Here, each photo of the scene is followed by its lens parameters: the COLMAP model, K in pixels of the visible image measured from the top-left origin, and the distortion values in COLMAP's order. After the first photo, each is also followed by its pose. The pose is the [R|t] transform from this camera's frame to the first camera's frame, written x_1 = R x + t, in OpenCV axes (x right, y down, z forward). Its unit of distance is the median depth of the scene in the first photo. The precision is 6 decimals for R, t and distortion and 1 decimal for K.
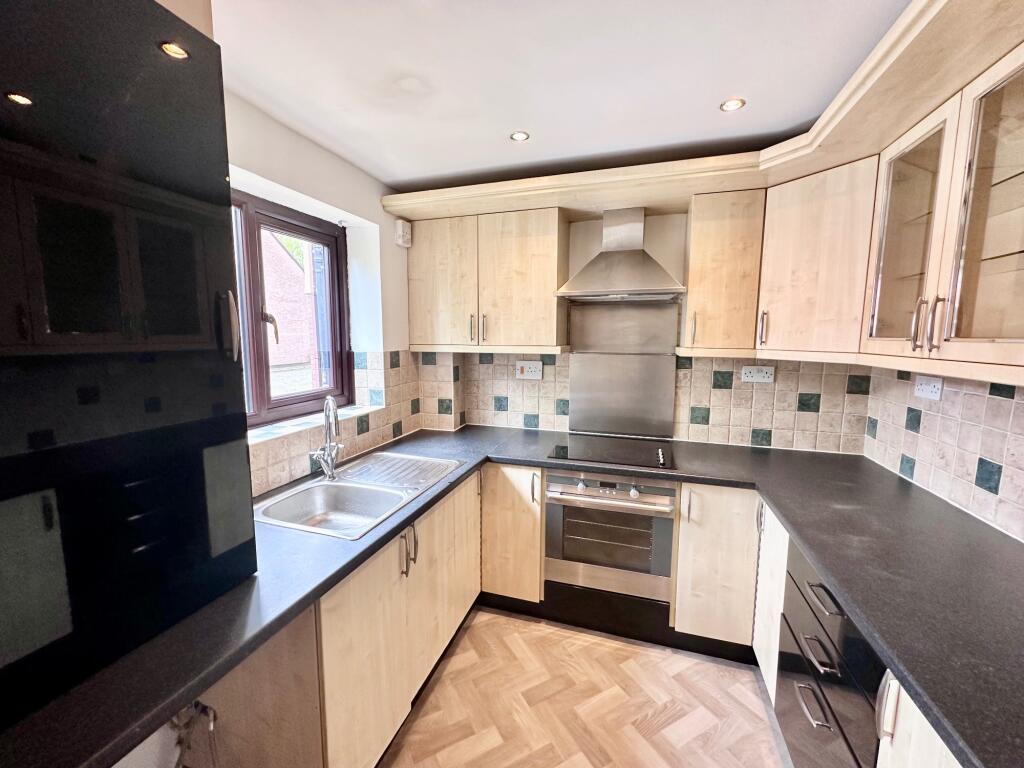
lens RADIAL K [[408.5, 0, 509.4], [0, 408.5, 382.6], [0, 0, 1]] dist [-0.004468, 0.000978]
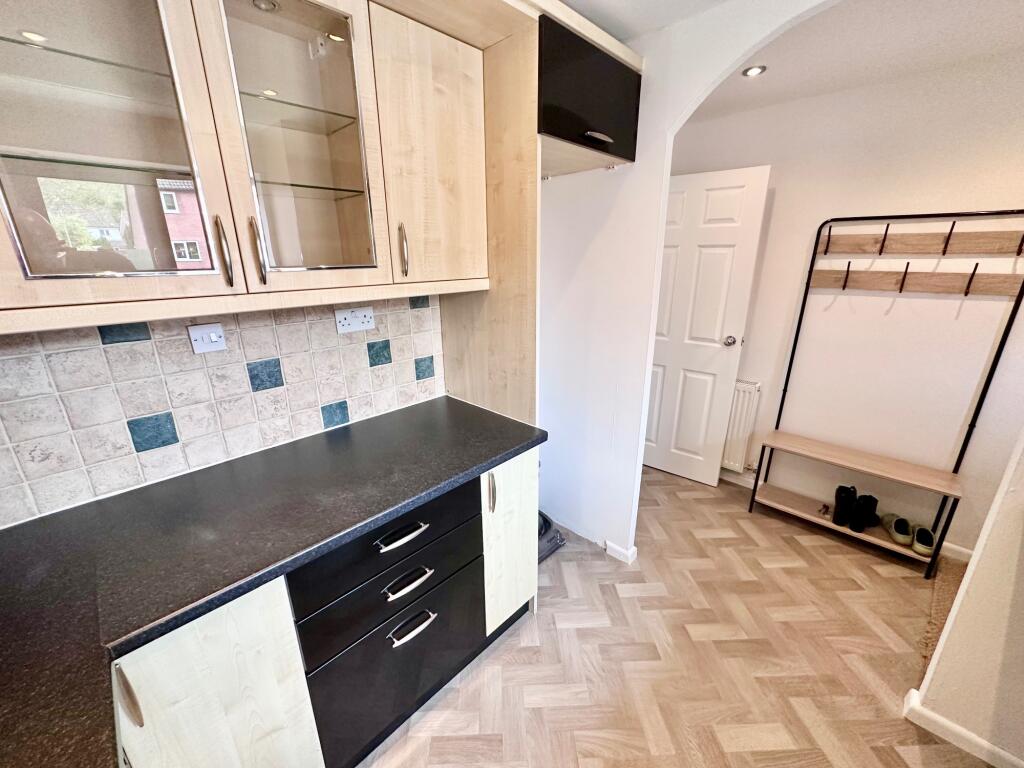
lens RADIAL K [[408.5, 0, 514.0], [0, 408.5, 380.8], [0, 0, 1]] dist [-0.004468, 0.000978]
pose [[-0.898943, -0.127500, 0.419100, 0.090212], [0.056174, 0.915258, 0.398933, -0.123952], [-0.434449, 0.382161, -0.815602, 0.932808]]
